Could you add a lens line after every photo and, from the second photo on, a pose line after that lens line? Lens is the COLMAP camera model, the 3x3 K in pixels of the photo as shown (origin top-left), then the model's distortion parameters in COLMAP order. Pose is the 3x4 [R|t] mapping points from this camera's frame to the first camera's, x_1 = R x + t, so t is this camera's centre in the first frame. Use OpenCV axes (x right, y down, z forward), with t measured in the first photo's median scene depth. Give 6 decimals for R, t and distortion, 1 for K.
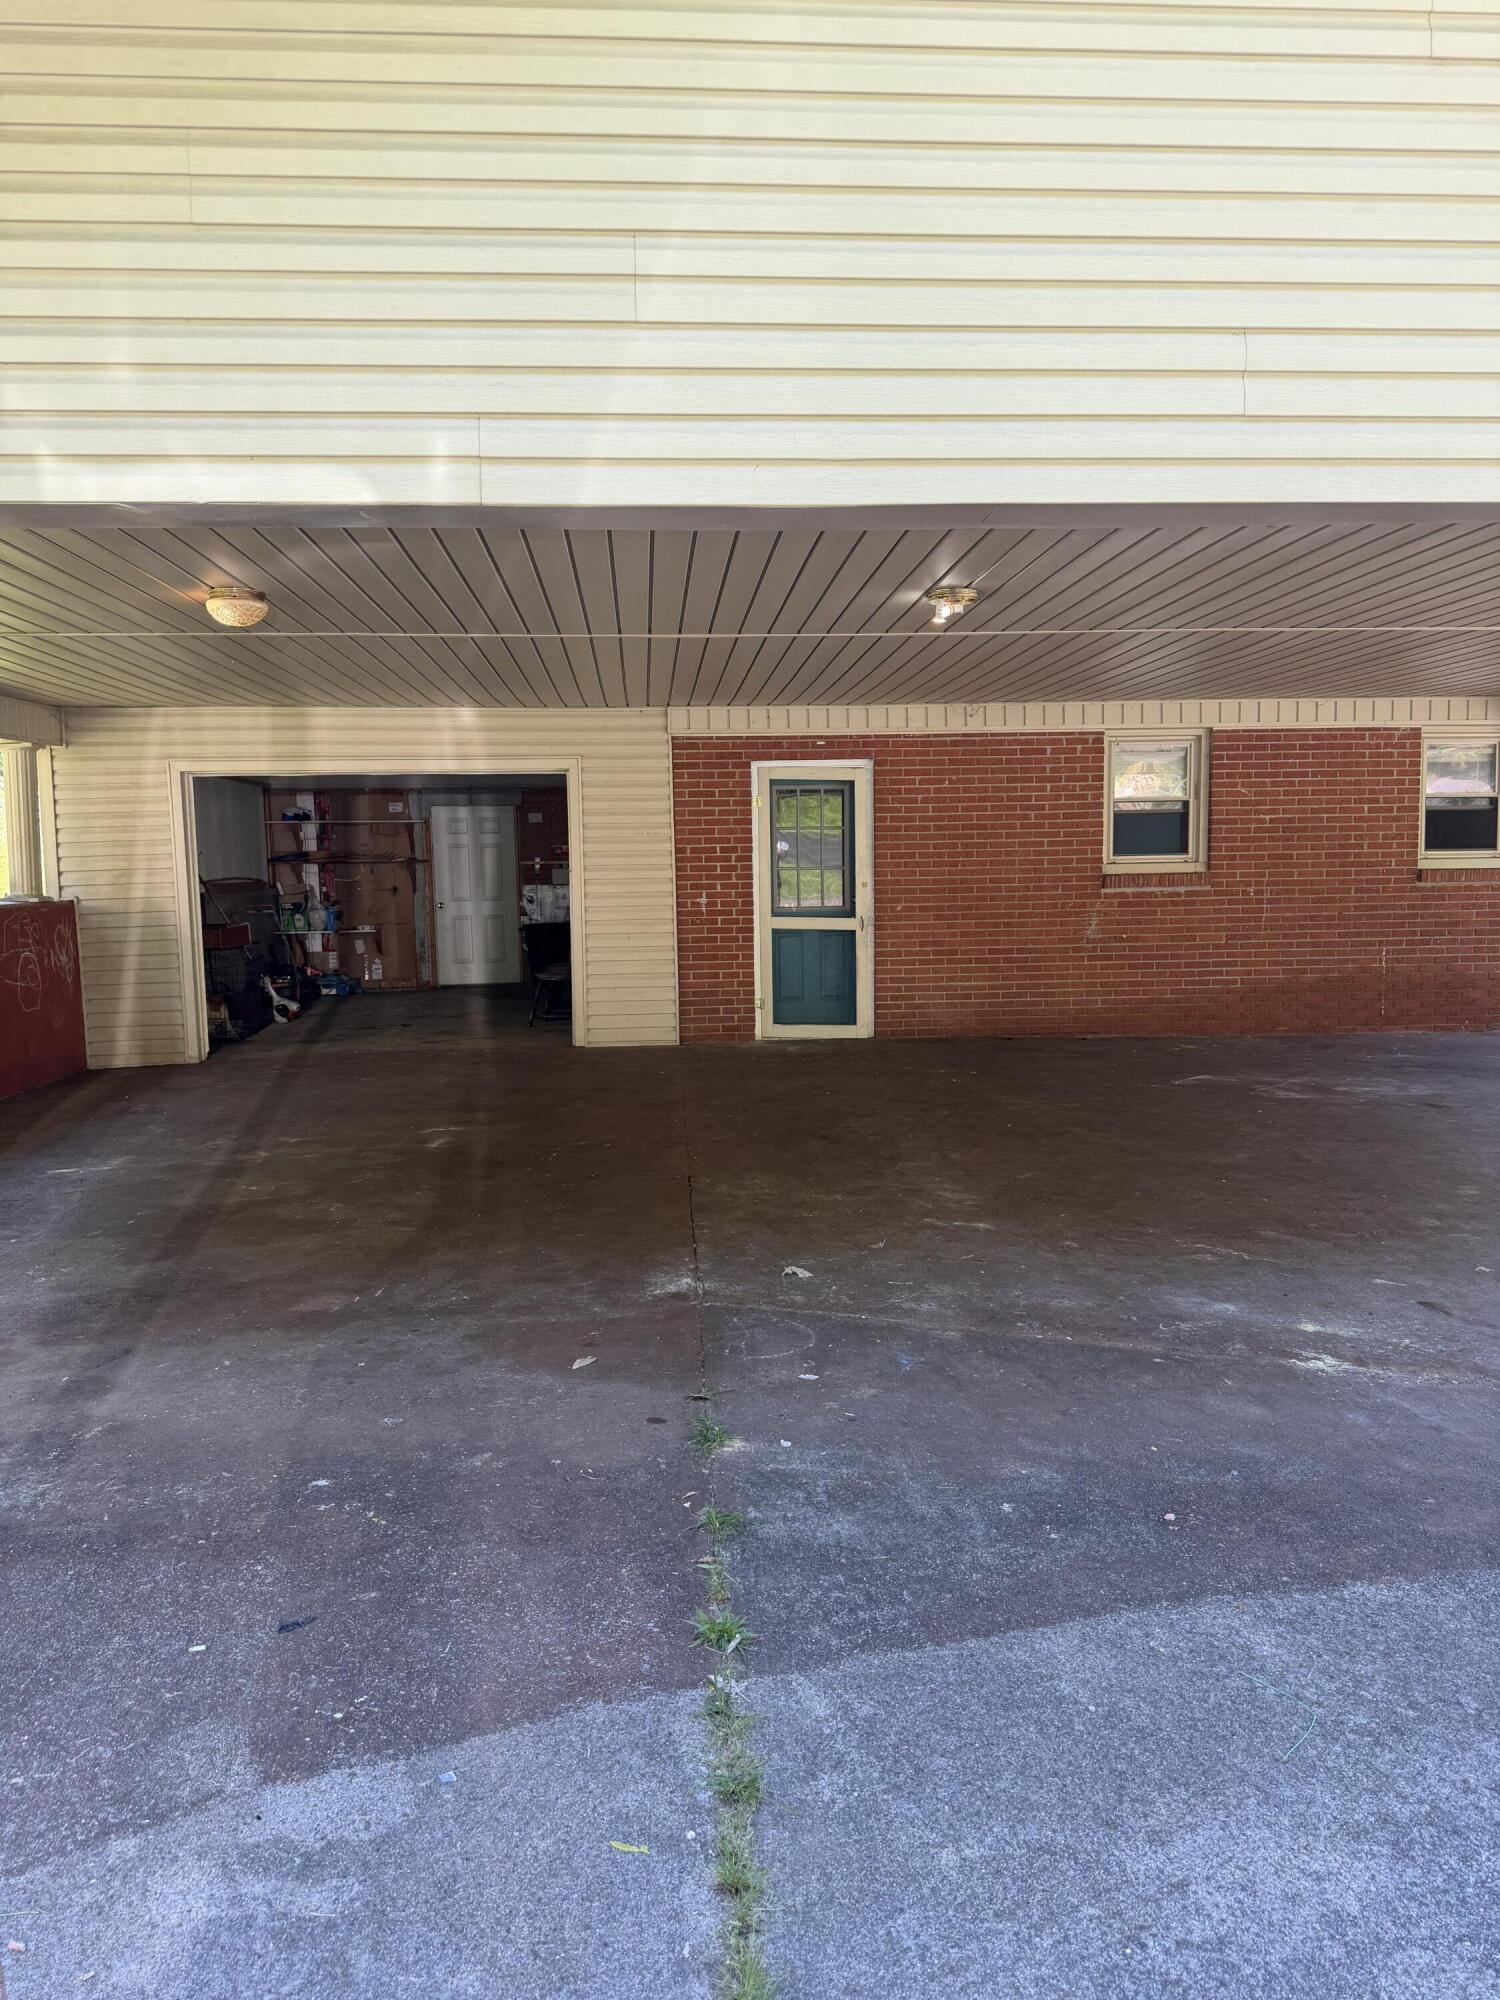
lens RADIAL K [[1415.1, 0, 755.6], [0, 1415.1, 989.4], [0, 0, 1]] dist [0.043353, -0.048620]
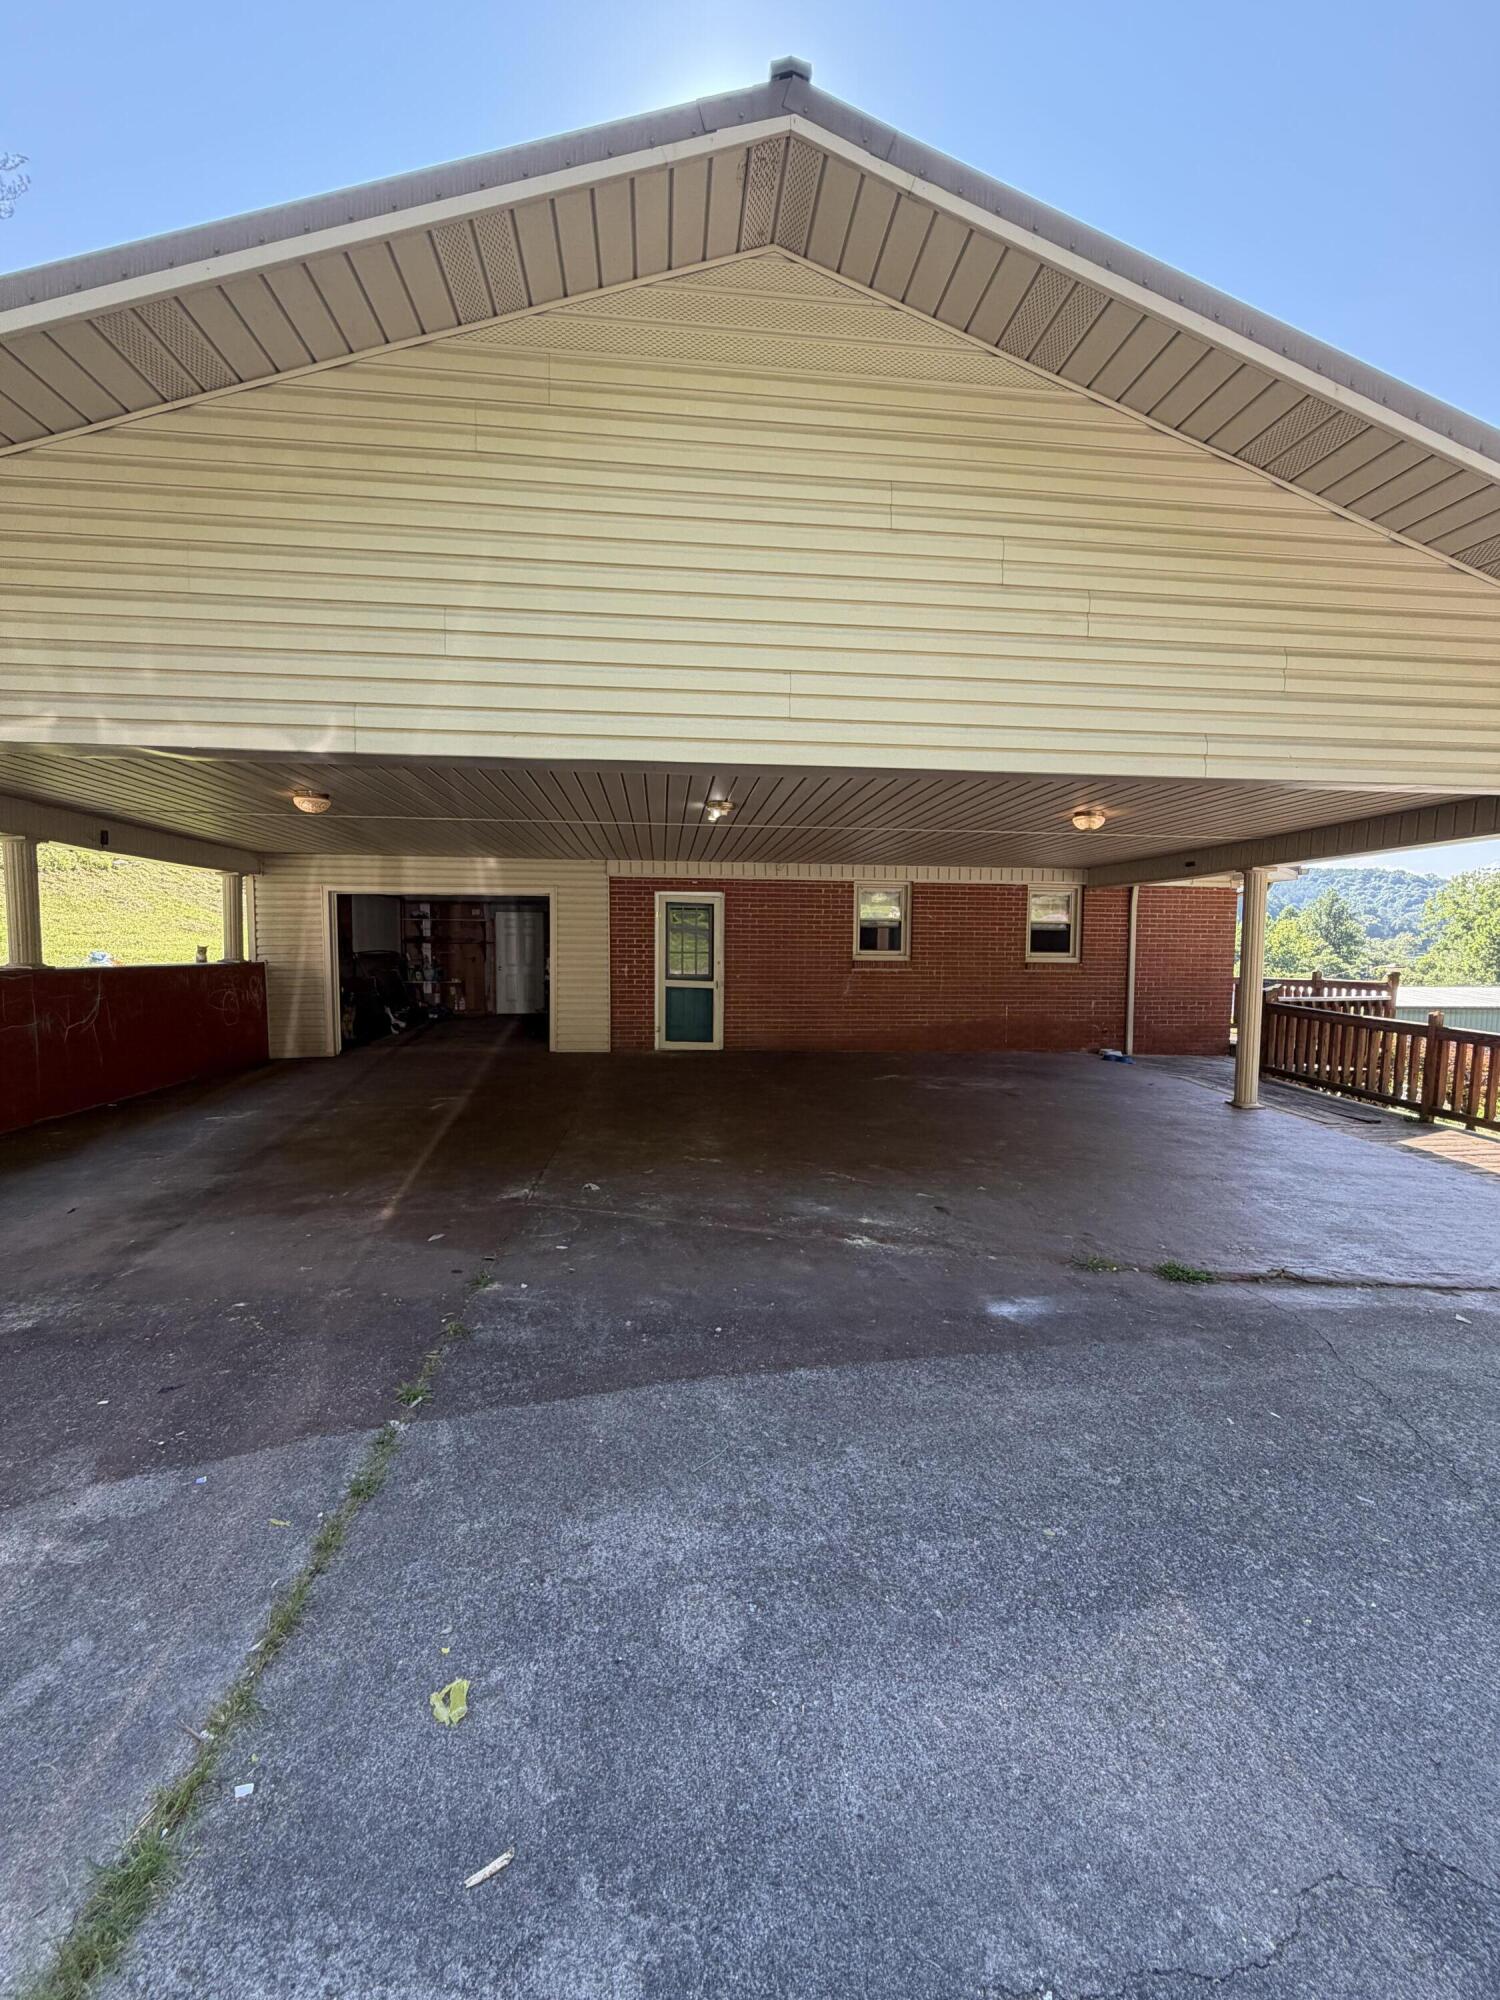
lens RADIAL K [[801.0, 0, 746.3], [0, 801.0, 996.7], [0, 0, 1]] dist [0.000646, 0.000580]
pose [[0.999325, 0.022363, 0.029131, 0.087559], [-0.021573, 0.999398, -0.027165, -0.005855], [-0.029721, 0.026519, 0.999206, -0.003369]]
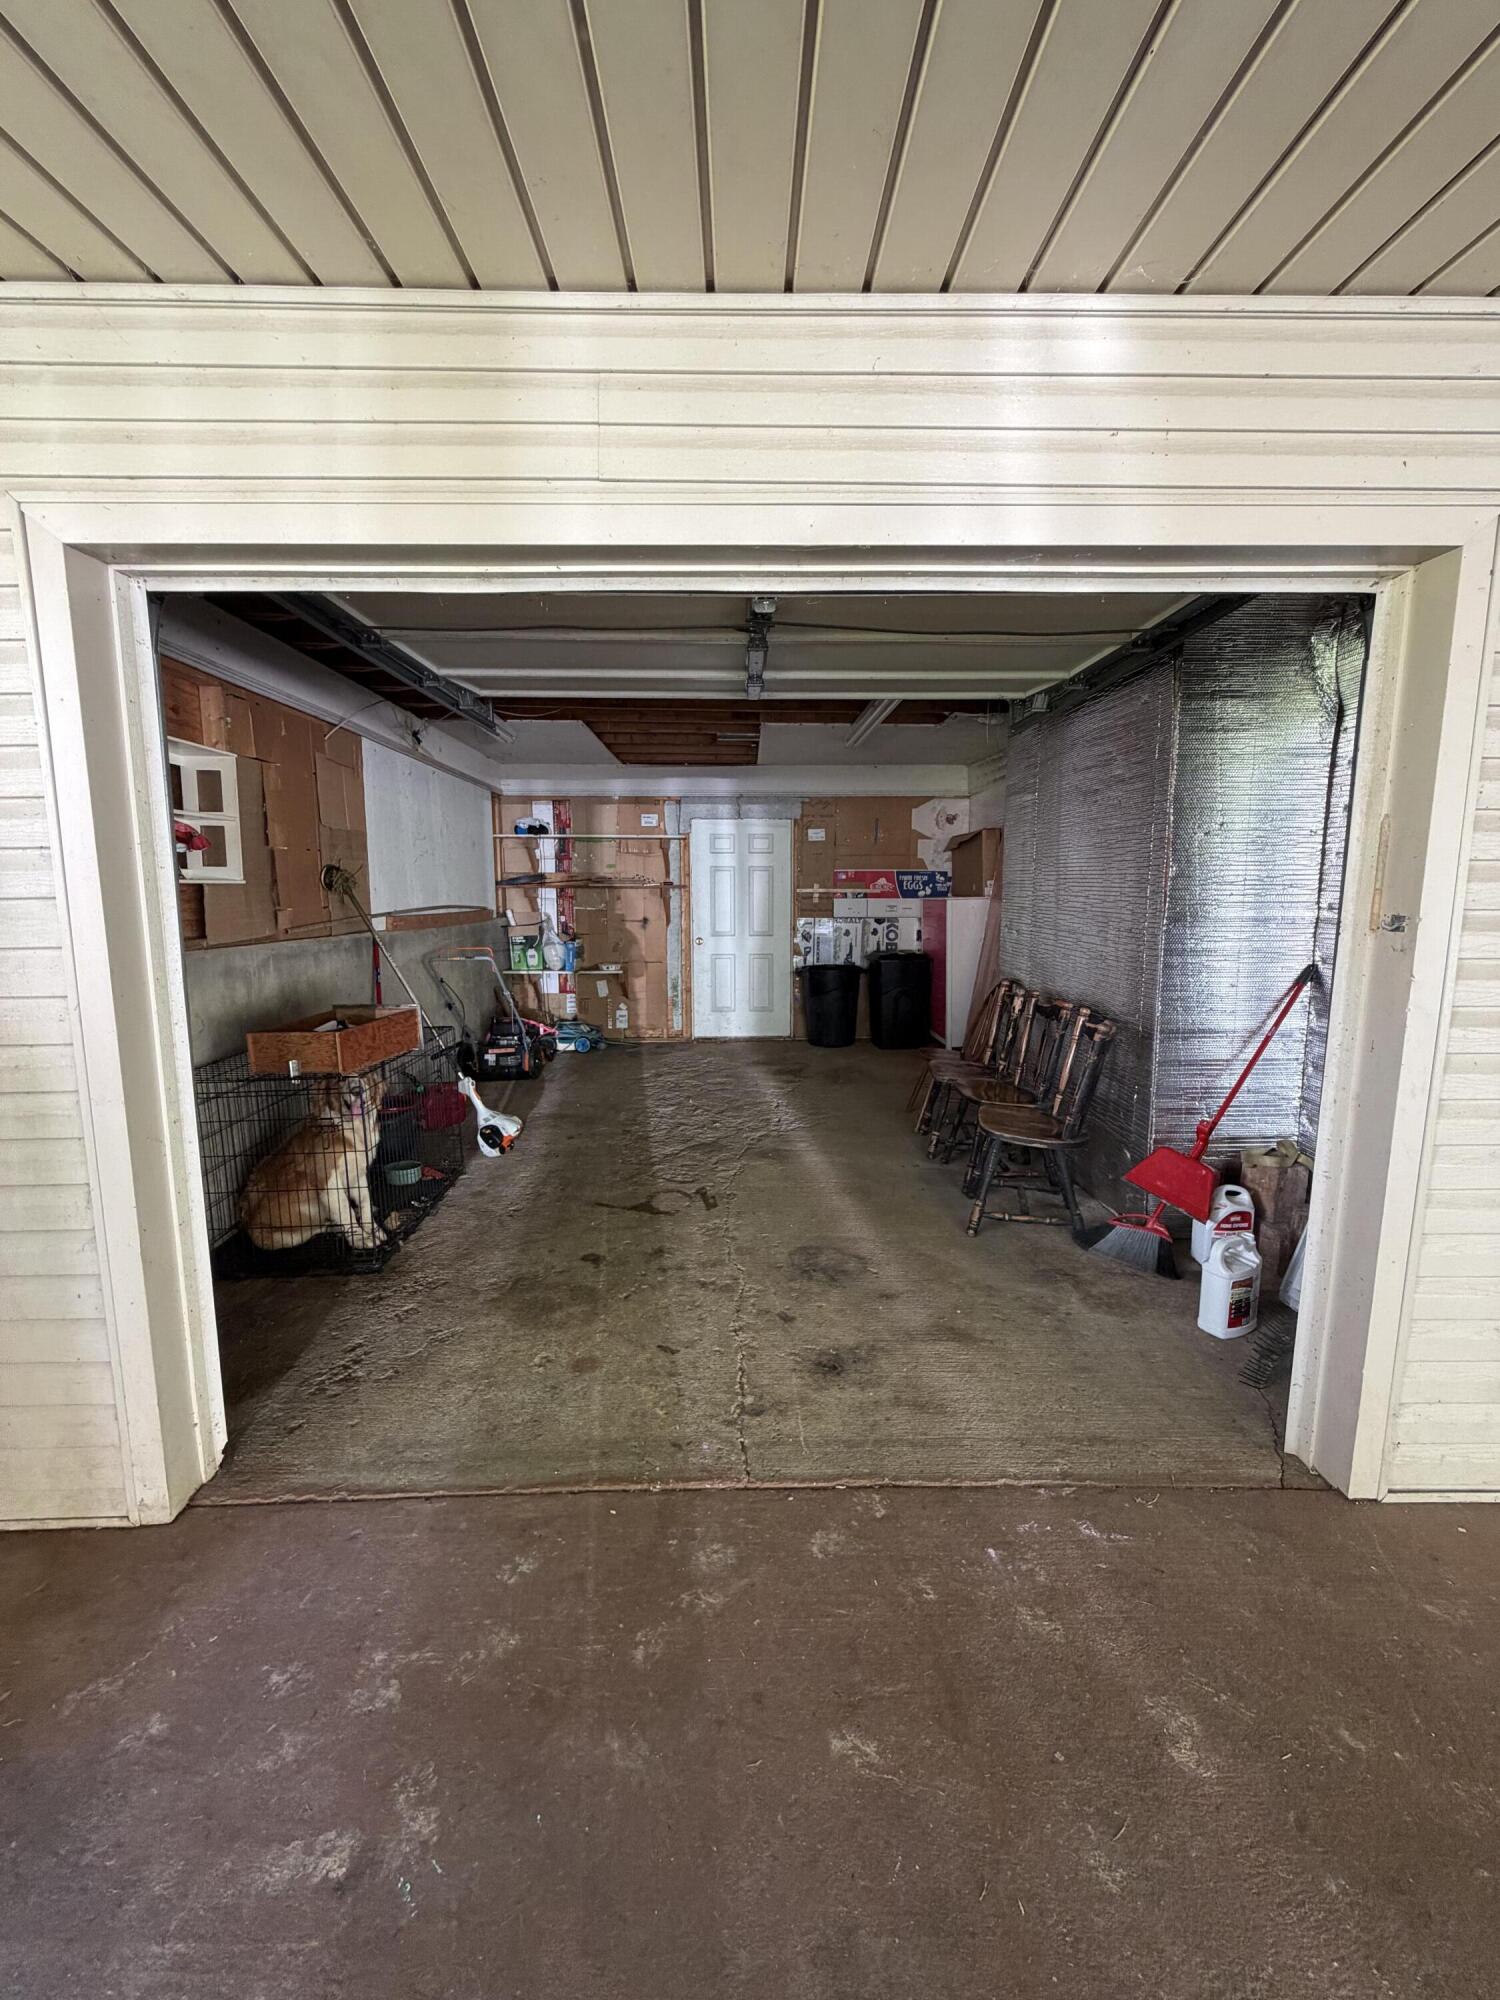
lens RADIAL K [[801.0, 0, 711.8], [0, 801.0, 1007.1], [0, 0, 1]] dist [0.000646, 0.000580]
pose [[0.993718, 0.031627, -0.107353, -0.259424], [-0.025642, 0.998063, 0.056681, -0.075520], [0.108938, -0.053572, 0.992604, 0.852091]]
